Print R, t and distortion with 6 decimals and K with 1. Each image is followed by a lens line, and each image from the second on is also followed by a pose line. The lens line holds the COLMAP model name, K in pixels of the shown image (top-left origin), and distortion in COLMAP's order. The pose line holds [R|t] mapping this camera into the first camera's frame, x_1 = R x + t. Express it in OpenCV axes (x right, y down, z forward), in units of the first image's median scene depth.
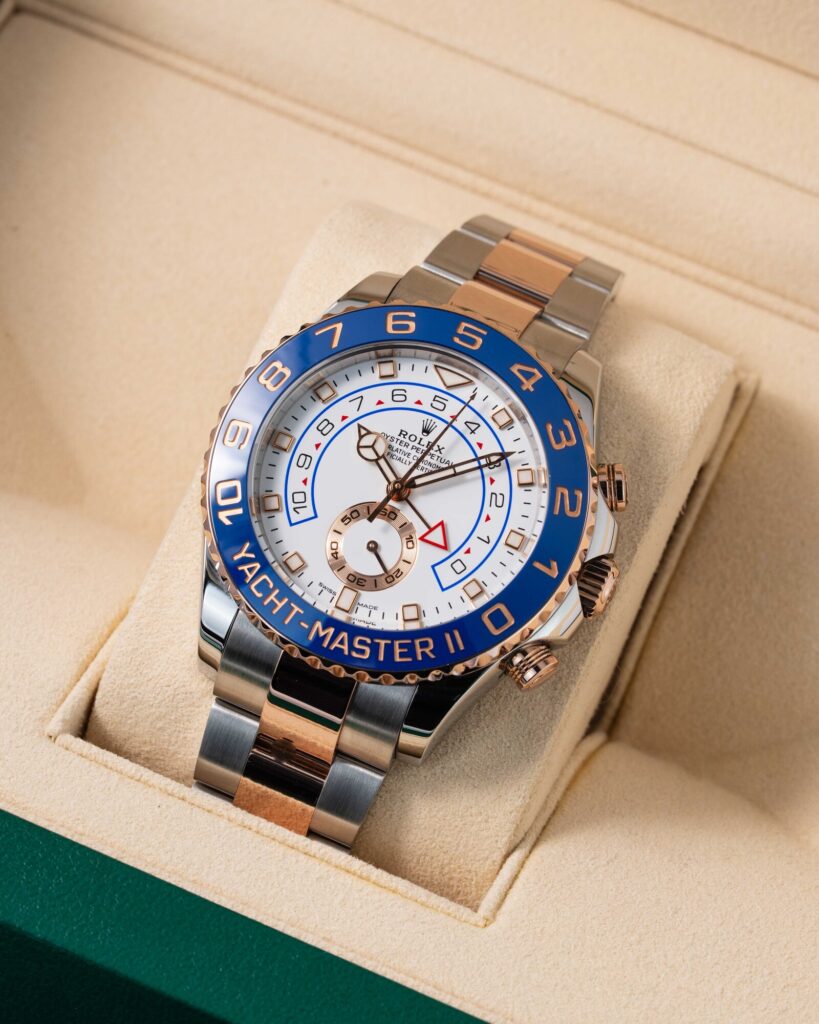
lens RADIAL K [[4883.4, 0, 404.7], [0, 4883.4, 512.8], [0, 0, 1]] dist [-0.024113, 0.000000]
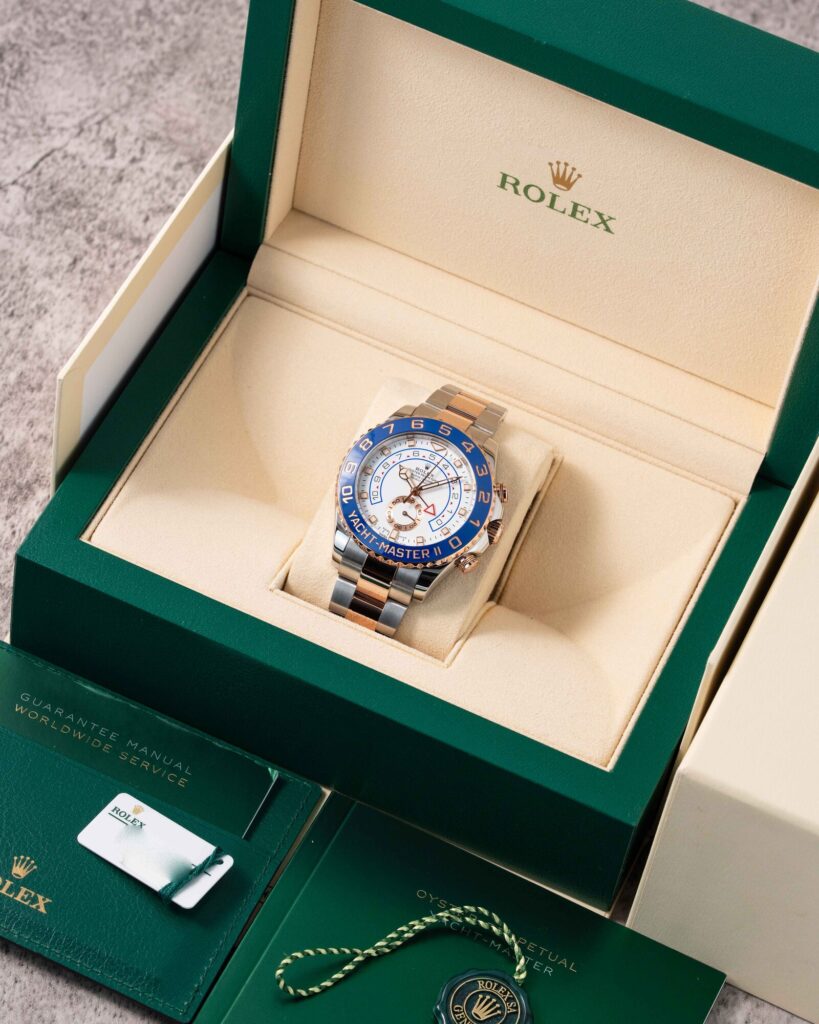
lens RADIAL K [[4883.4, 0, 409.8], [0, 4883.4, 512.7], [0, 0, 1]] dist [-0.024113, 0.000000]
pose [[0.999260, 0.022022, 0.031550, -0.081514], [-0.020018, 0.997845, -0.062490, 0.159994], [-0.032858, 0.061812, 0.997547, -1.458706]]
